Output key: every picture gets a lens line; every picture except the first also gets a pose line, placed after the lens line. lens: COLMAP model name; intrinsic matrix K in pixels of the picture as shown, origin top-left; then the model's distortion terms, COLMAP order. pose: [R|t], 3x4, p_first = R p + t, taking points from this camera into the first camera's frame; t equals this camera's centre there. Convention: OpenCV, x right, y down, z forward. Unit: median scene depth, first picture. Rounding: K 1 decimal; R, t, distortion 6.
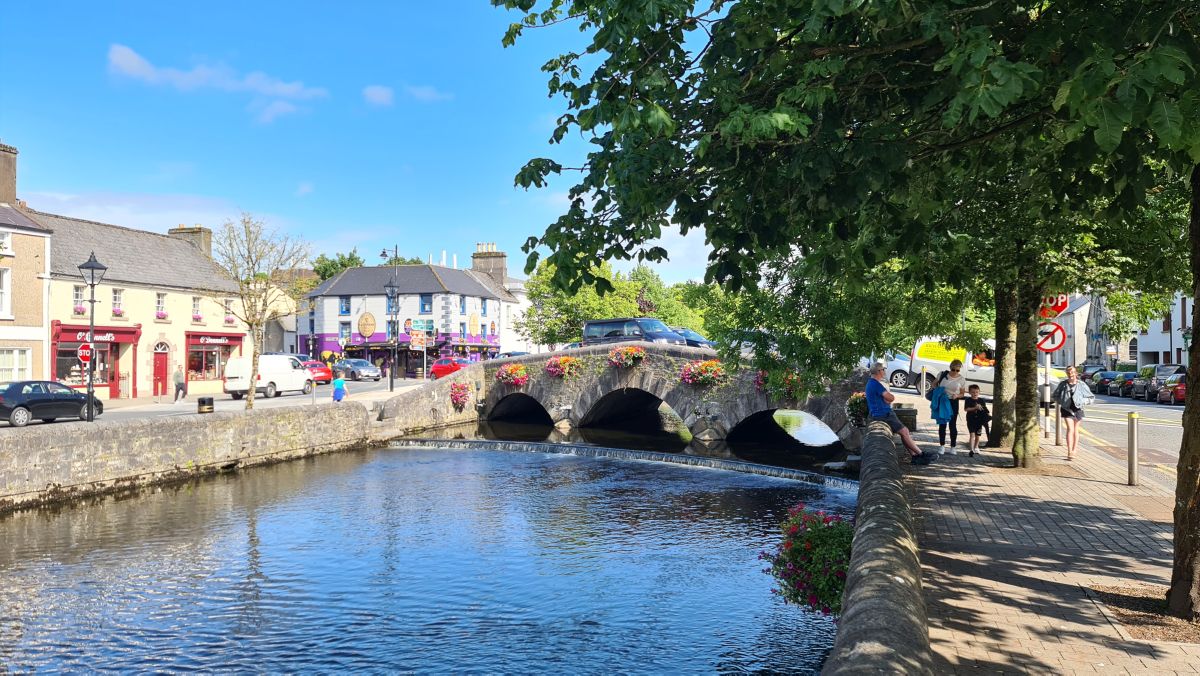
lens RADIAL K [[922.6, 0, 598.6], [0, 922.6, 337.8], [0, 0, 1]] dist [0.066350, -0.000937]
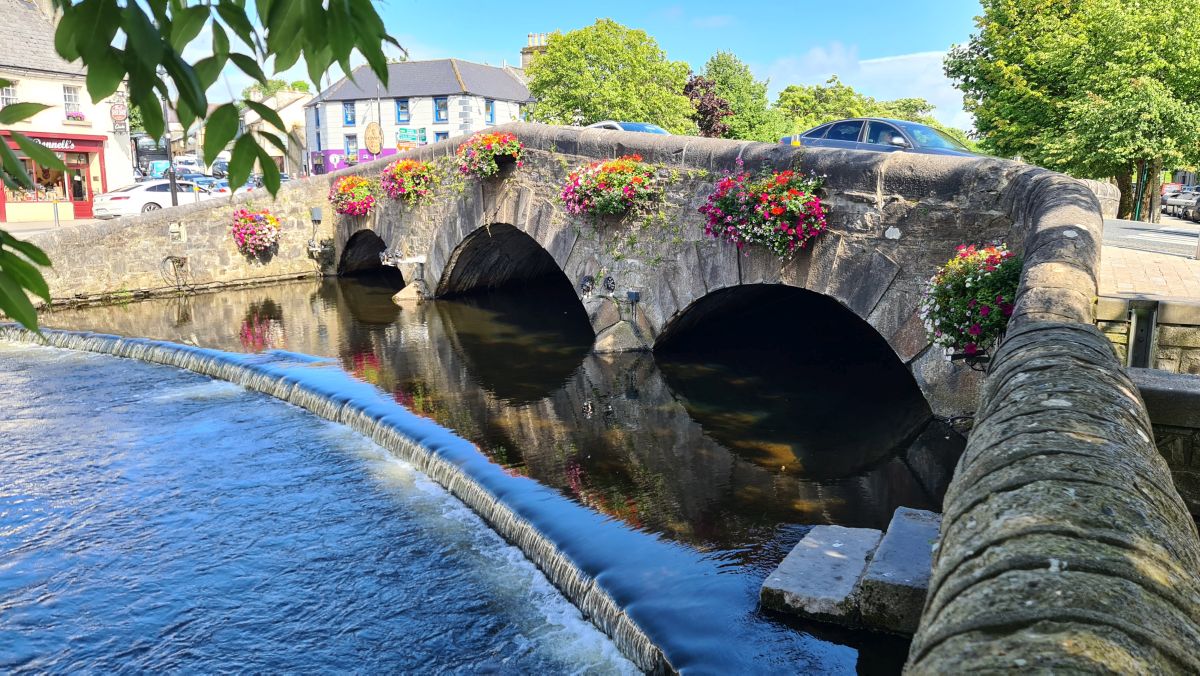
lens RADIAL K [[922.6, 0, 602.6], [0, 922.6, 340.0], [0, 0, 1]] dist [0.066350, -0.000937]
pose [[0.987854, 0.030224, -0.152417, 0.144900], [-0.002200, 0.983523, 0.180771, 0.024537], [0.155369, -0.178240, 0.971643, 0.481673]]
